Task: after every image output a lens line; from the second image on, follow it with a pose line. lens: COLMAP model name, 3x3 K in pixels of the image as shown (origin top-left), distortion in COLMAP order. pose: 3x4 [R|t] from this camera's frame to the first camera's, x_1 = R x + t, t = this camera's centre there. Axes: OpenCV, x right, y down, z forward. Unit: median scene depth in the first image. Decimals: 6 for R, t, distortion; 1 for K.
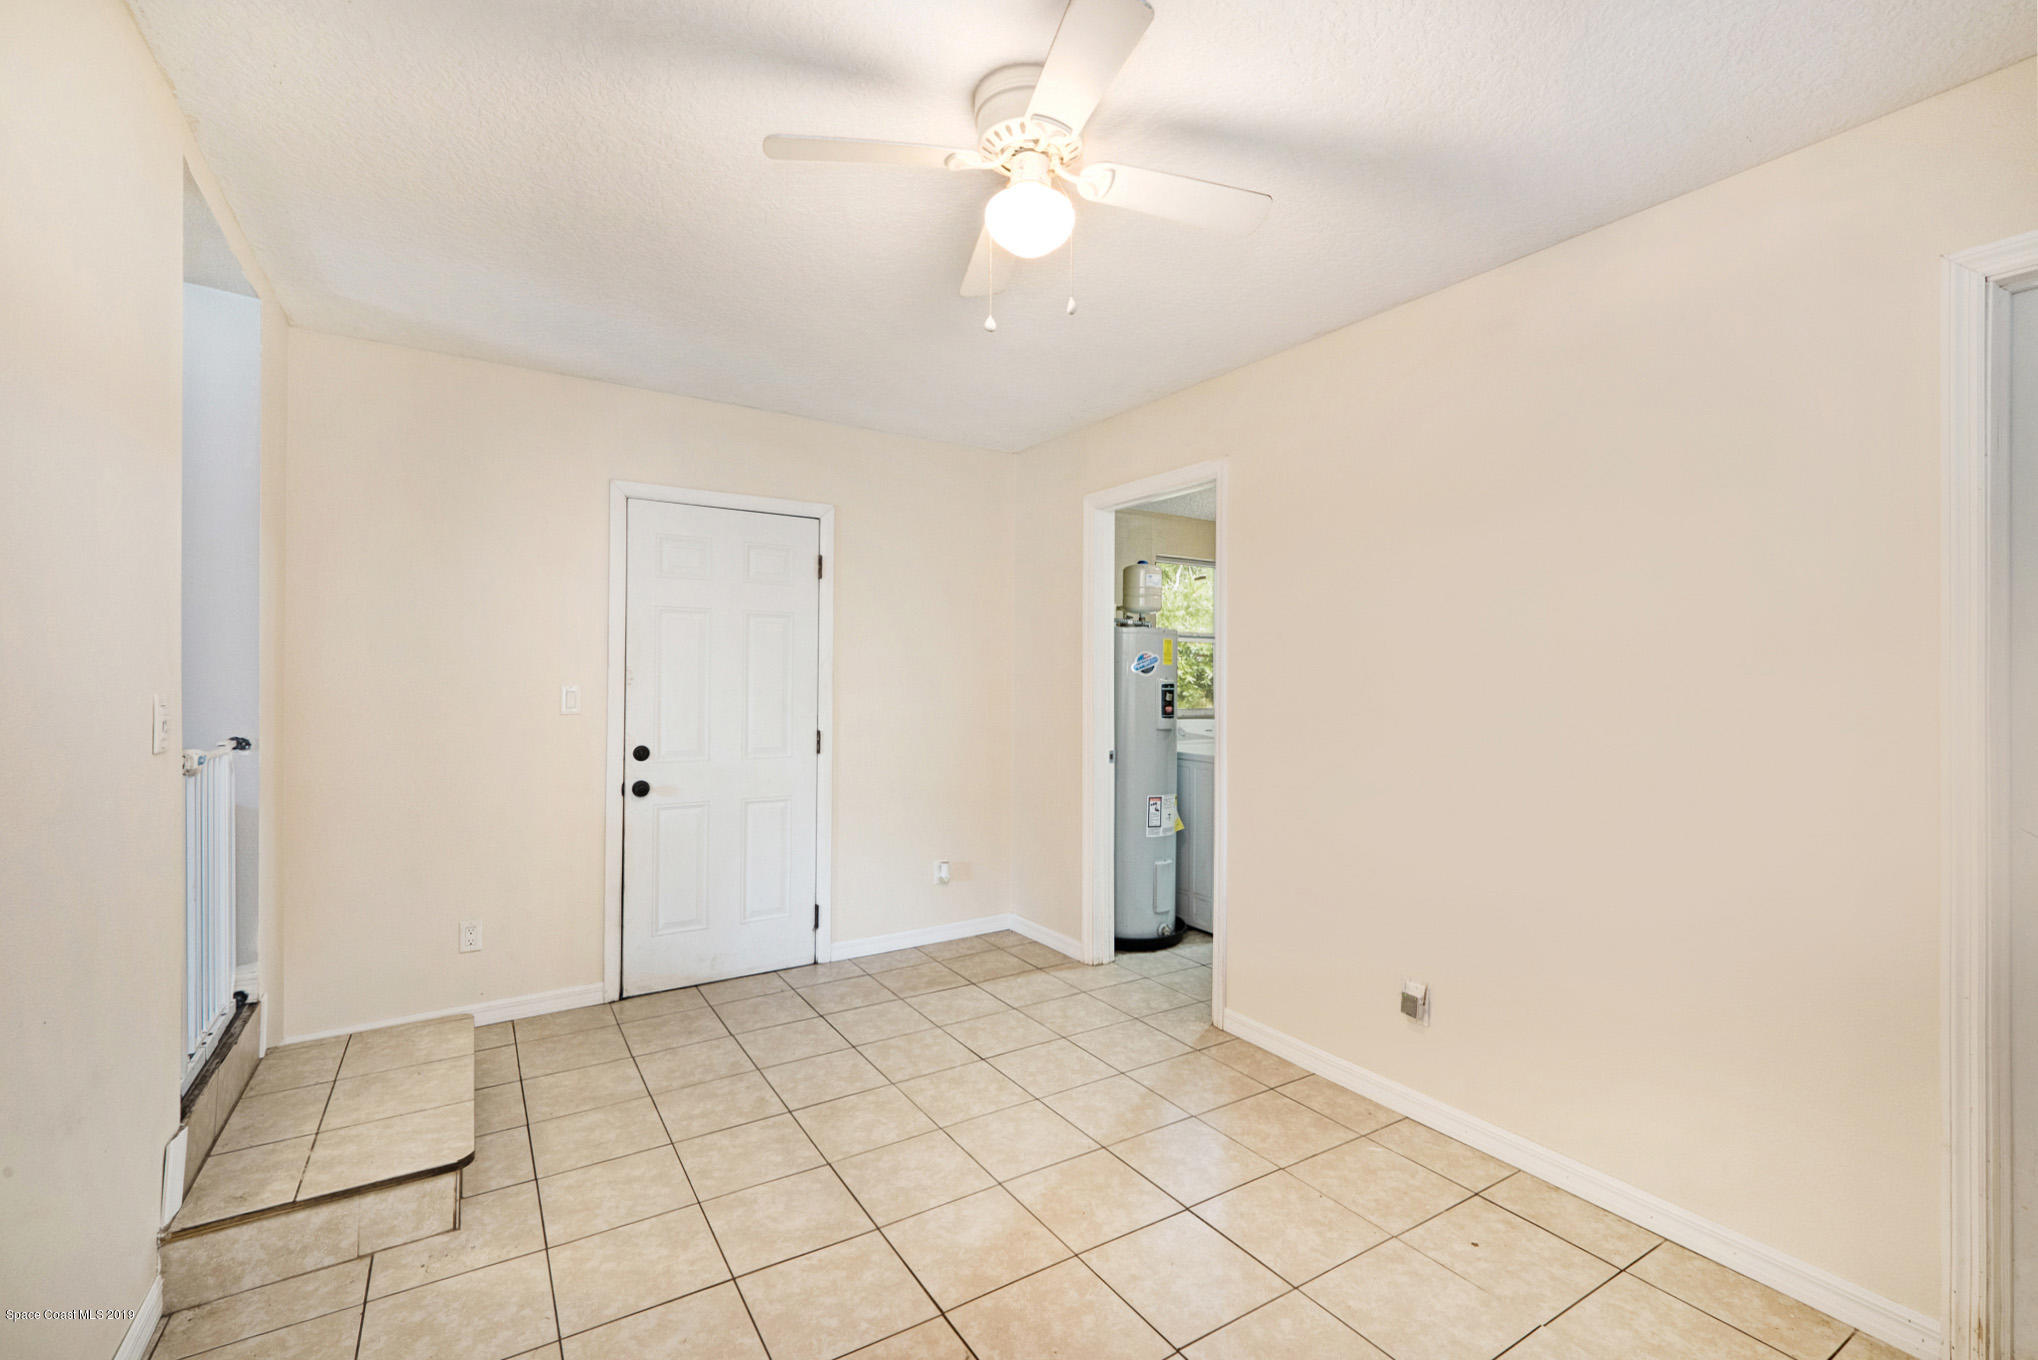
lens RADIAL K [[920.3, 0, 1020.8], [0, 920.3, 673.9], [0, 0, 1]] dist [0.000912, -0.001187]
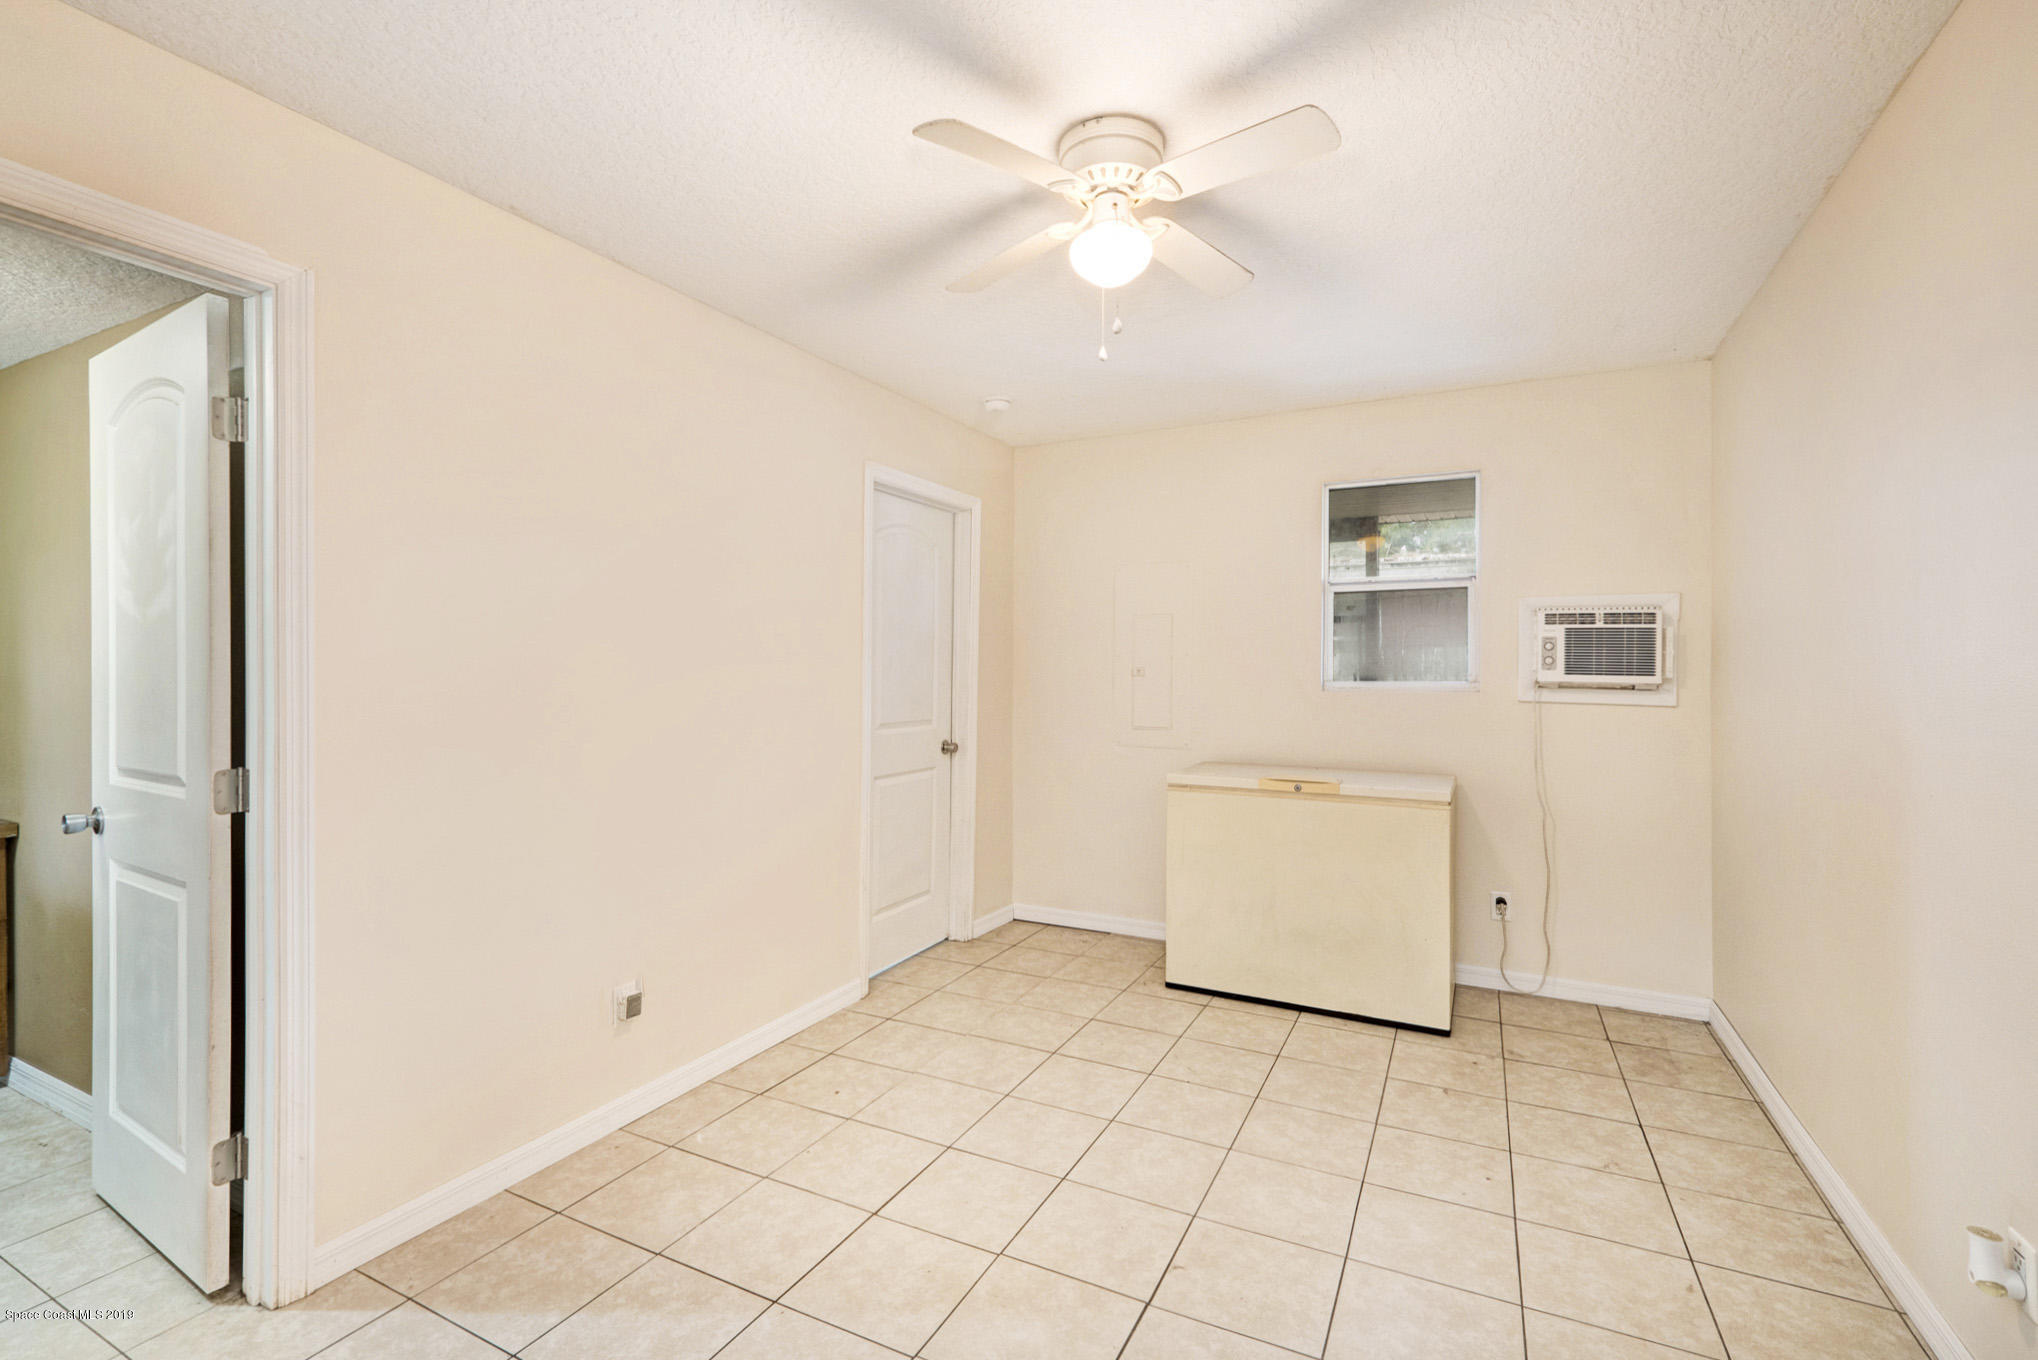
lens RADIAL K [[920.3, 0, 1017.6], [0, 920.3, 671.1], [0, 0, 1]] dist [0.000912, -0.001187]
pose [[-0.528281, -0.002329, 0.849066, -0.596719], [-0.000910, 0.999997, 0.002177, 0.010962], [-0.849069, 0.000377, -0.528282, 1.156219]]
